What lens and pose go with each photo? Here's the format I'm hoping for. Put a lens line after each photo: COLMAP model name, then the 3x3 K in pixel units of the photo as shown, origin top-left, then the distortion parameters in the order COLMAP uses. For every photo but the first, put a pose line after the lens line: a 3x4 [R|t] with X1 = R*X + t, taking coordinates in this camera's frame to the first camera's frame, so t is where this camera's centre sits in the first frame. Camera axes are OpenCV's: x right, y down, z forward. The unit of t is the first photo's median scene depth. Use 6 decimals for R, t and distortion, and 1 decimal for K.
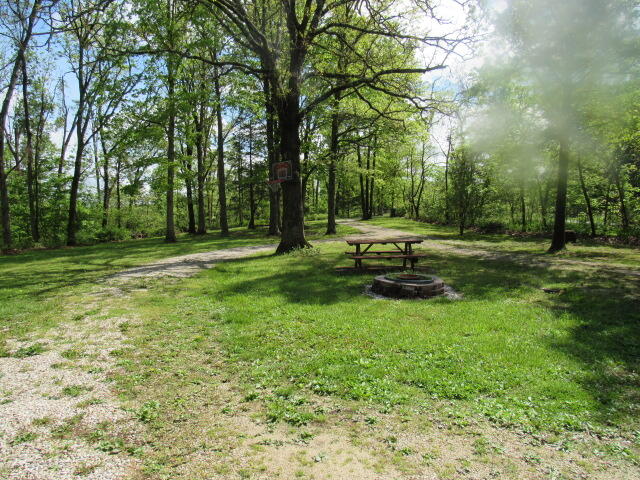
lens RADIAL K [[463.3, 0, 319.6], [0, 463.3, 237.2], [0, 0, 1]] dist [-0.036282, 0.013886]
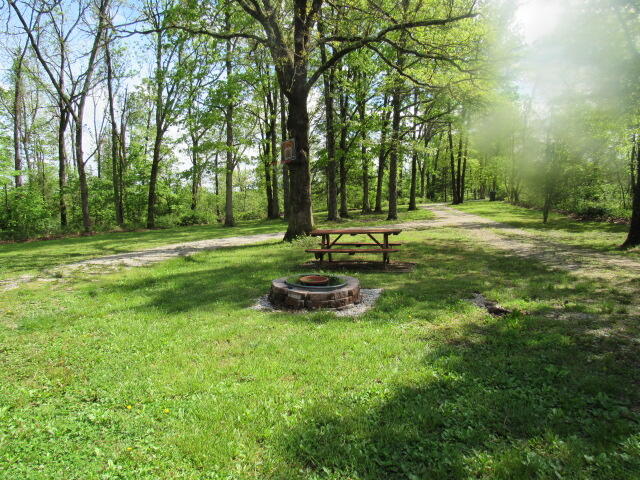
lens RADIAL K [[463.3, 0, 320.1], [0, 463.3, 241.6], [0, 0, 1]] dist [-0.036282, 0.013886]
pose [[0.970254, 0.020389, -0.241231, 0.200712], [-0.009547, 0.998895, 0.046028, -0.007624], [0.241903, -0.042356, 0.969376, 0.129606]]
